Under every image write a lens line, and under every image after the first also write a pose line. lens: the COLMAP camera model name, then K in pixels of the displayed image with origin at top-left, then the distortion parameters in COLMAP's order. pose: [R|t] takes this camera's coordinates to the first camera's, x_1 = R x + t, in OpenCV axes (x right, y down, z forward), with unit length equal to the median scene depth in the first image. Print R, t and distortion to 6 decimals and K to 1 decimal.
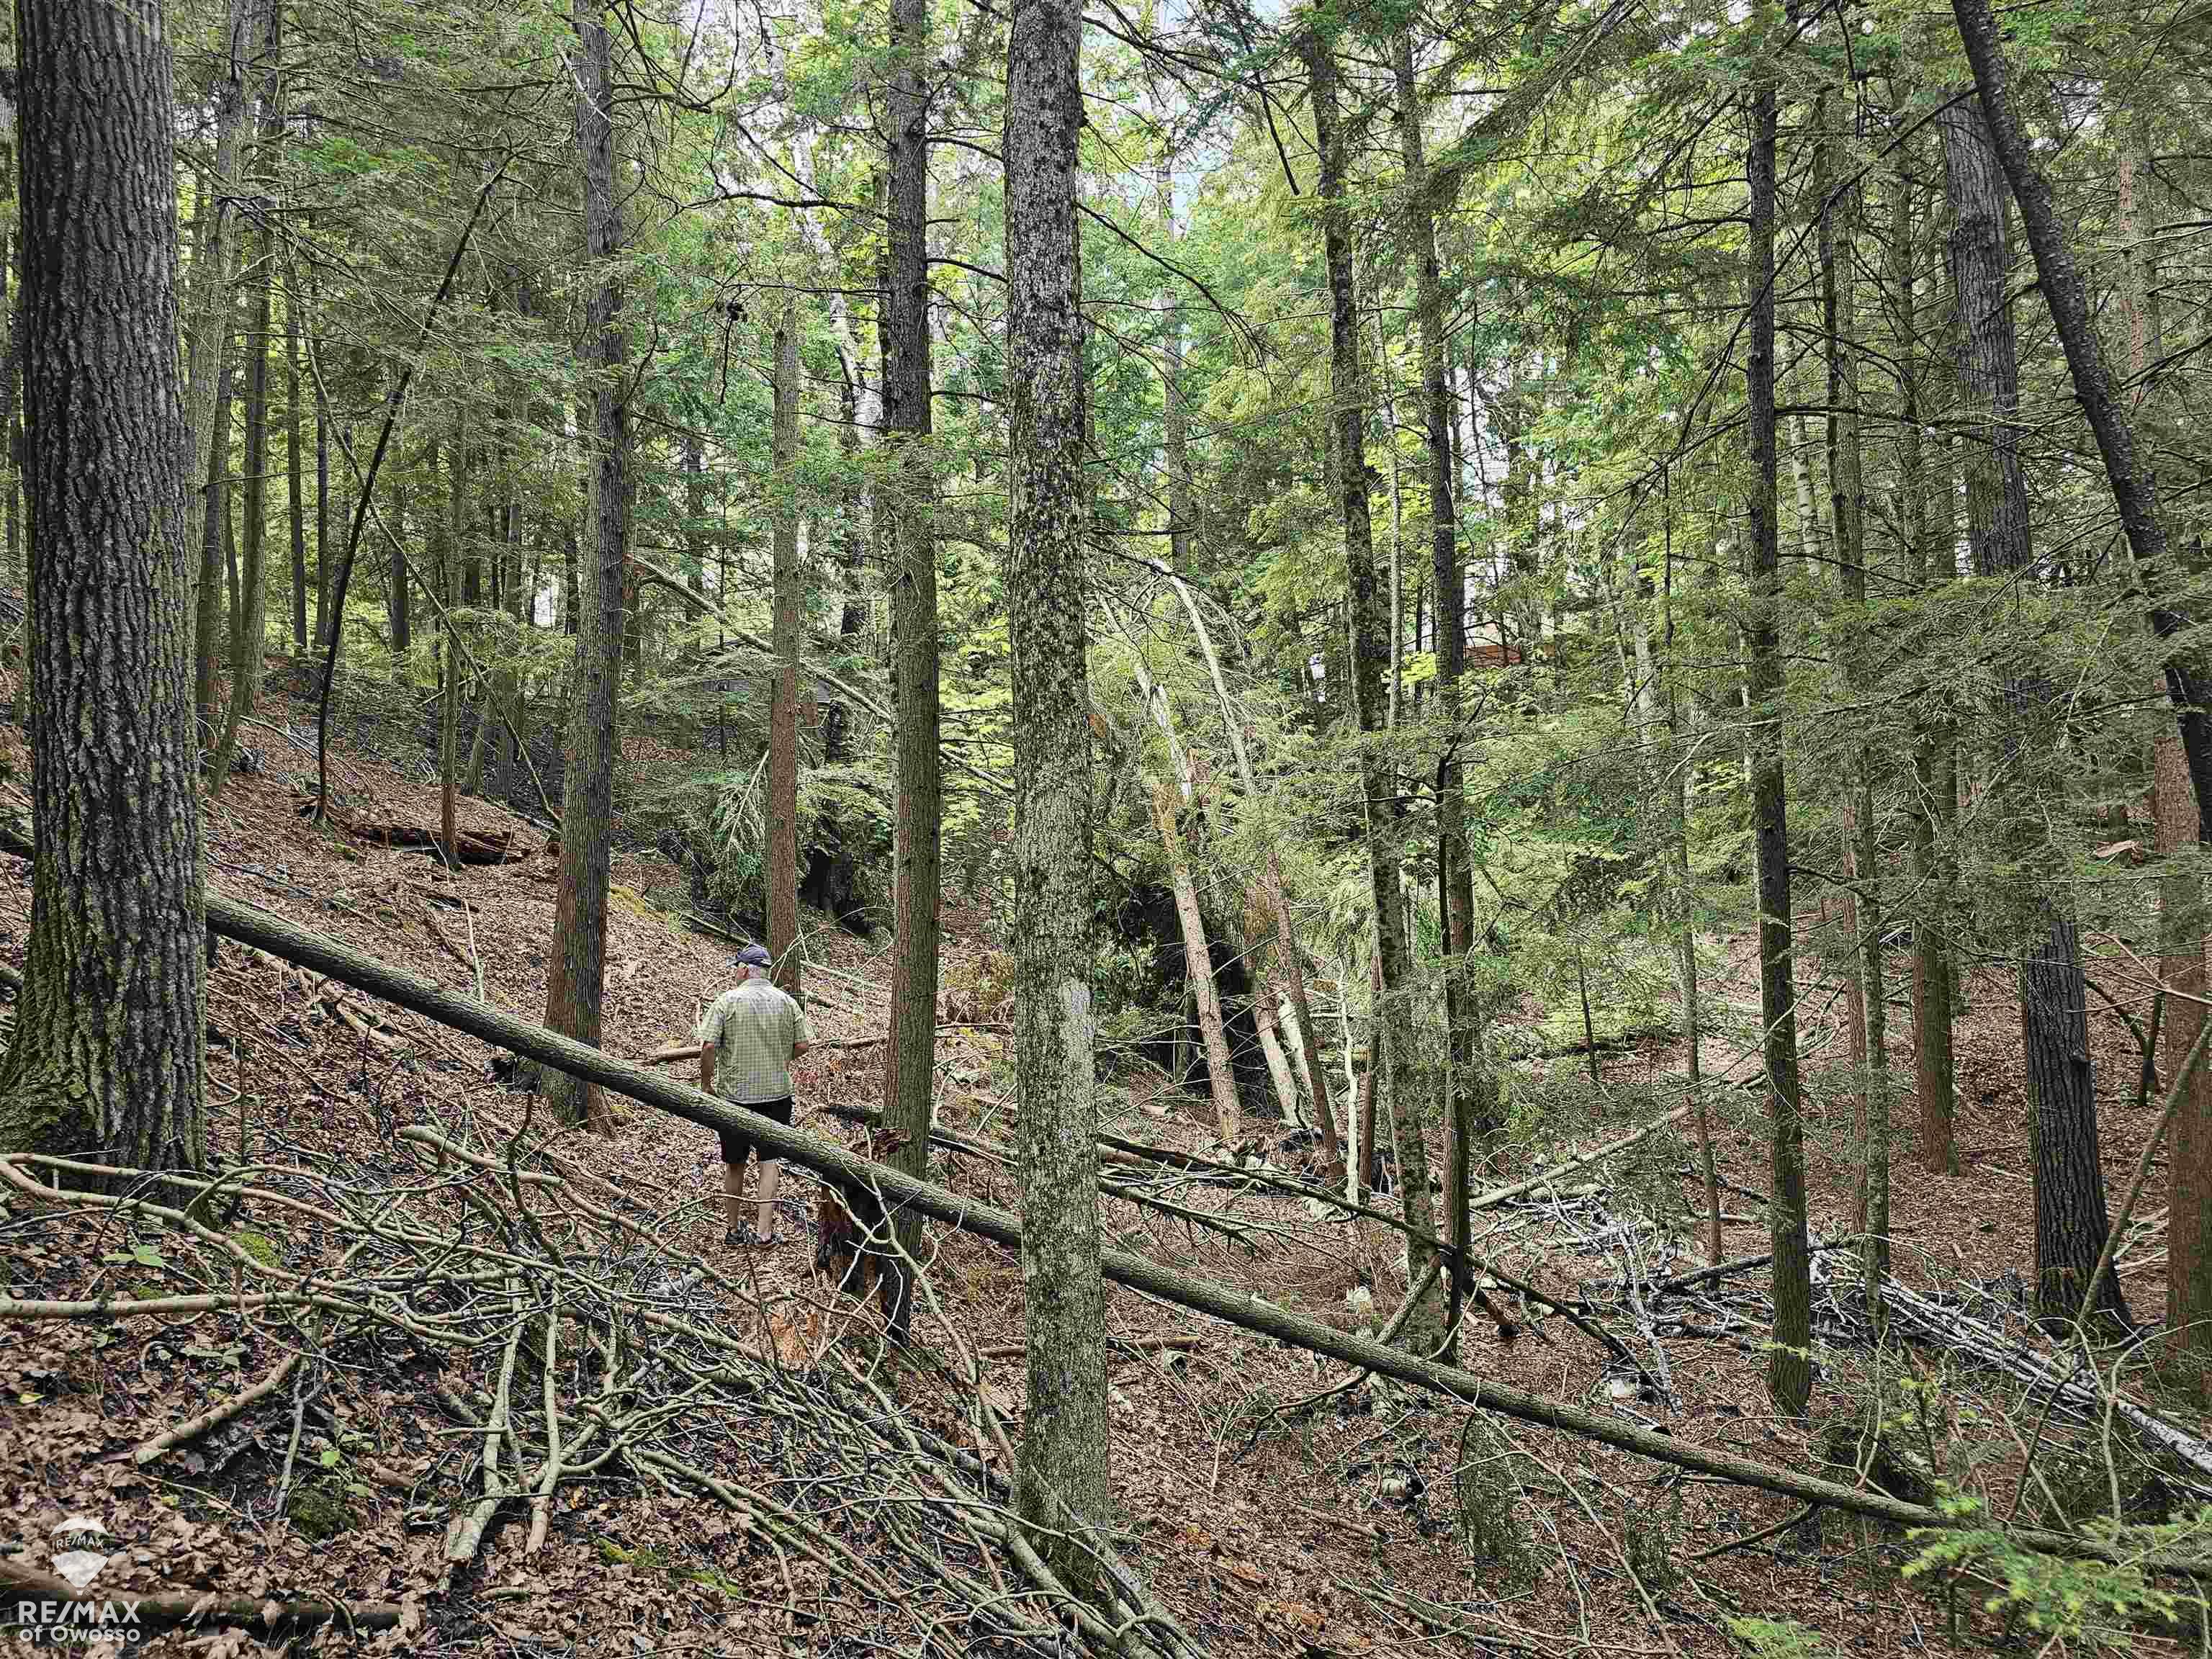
lens RADIAL K [[1592.1, 0, 1108.1], [0, 1592.1, 787.3], [0, 0, 1]] dist [0.145183, -0.001262]
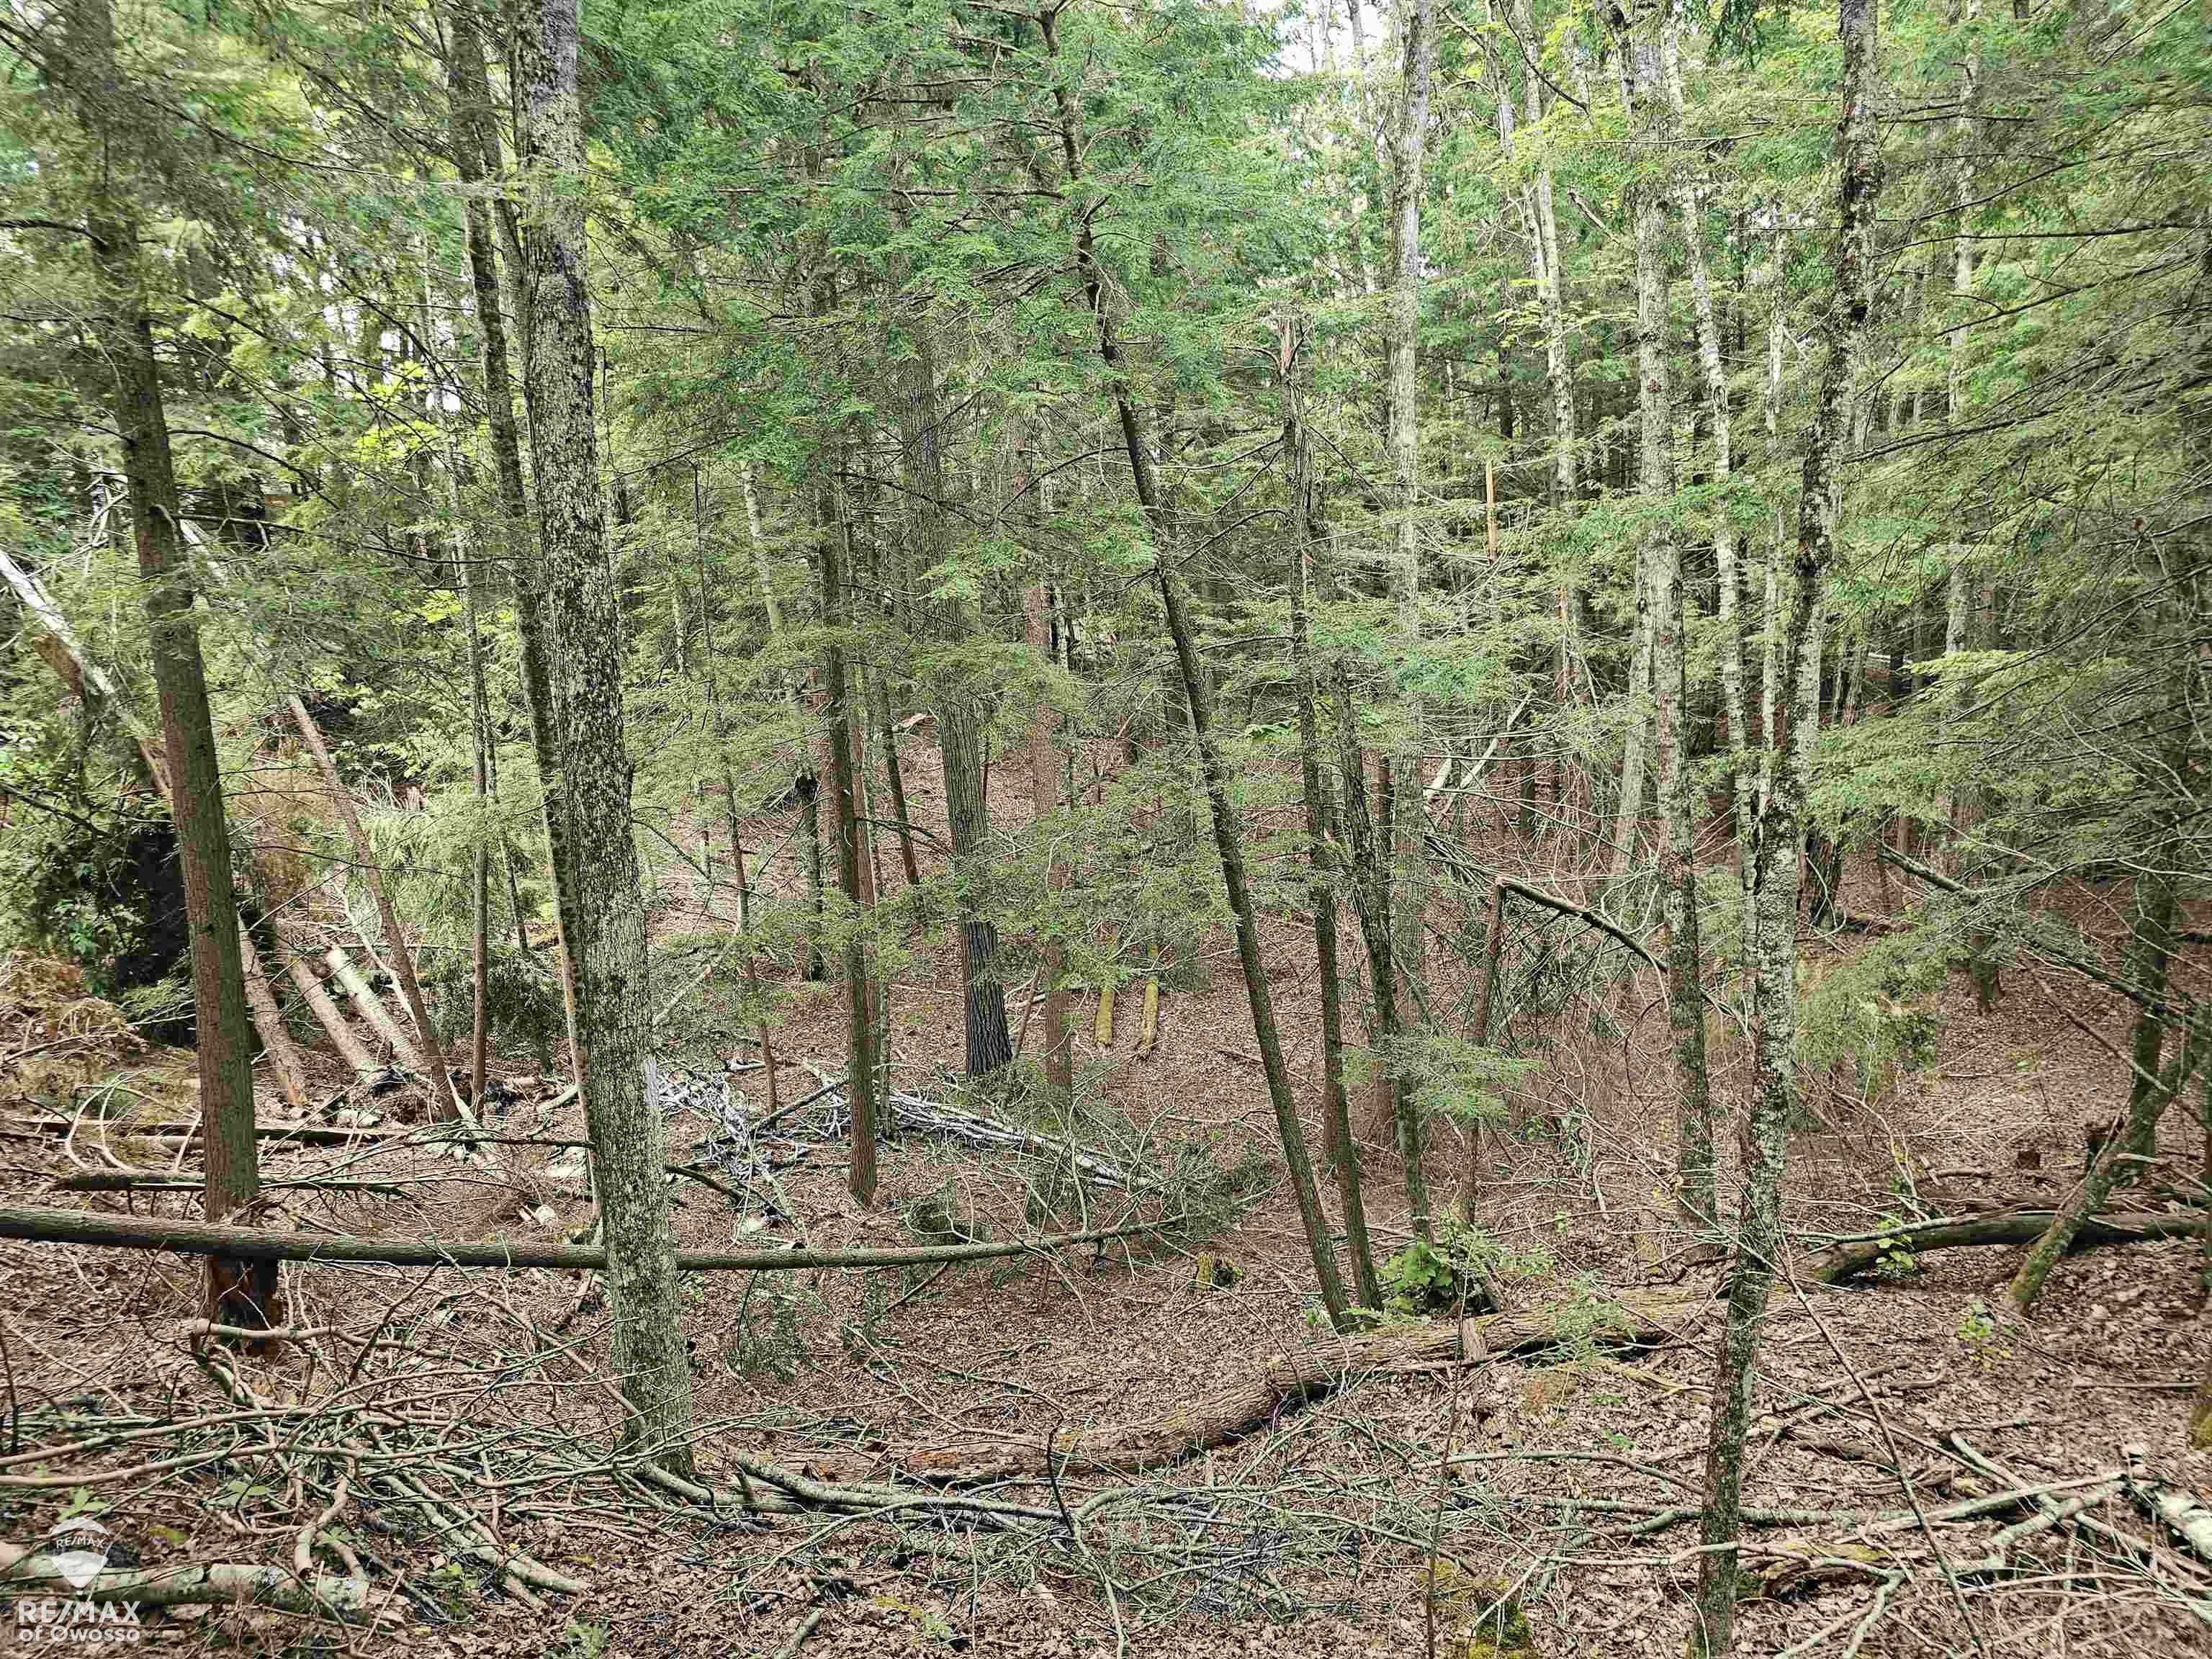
lens RADIAL K [[1592.1, 0, 1108.1], [0, 1592.1, 787.3], [0, 0, 1]] dist [0.145183, -0.001262]
pose [[0.742107, -0.073878, 0.666198, -0.587685], [-0.004118, 0.993386, 0.114748, -0.243396], [-0.670269, -0.087898, 0.736894, -0.207760]]
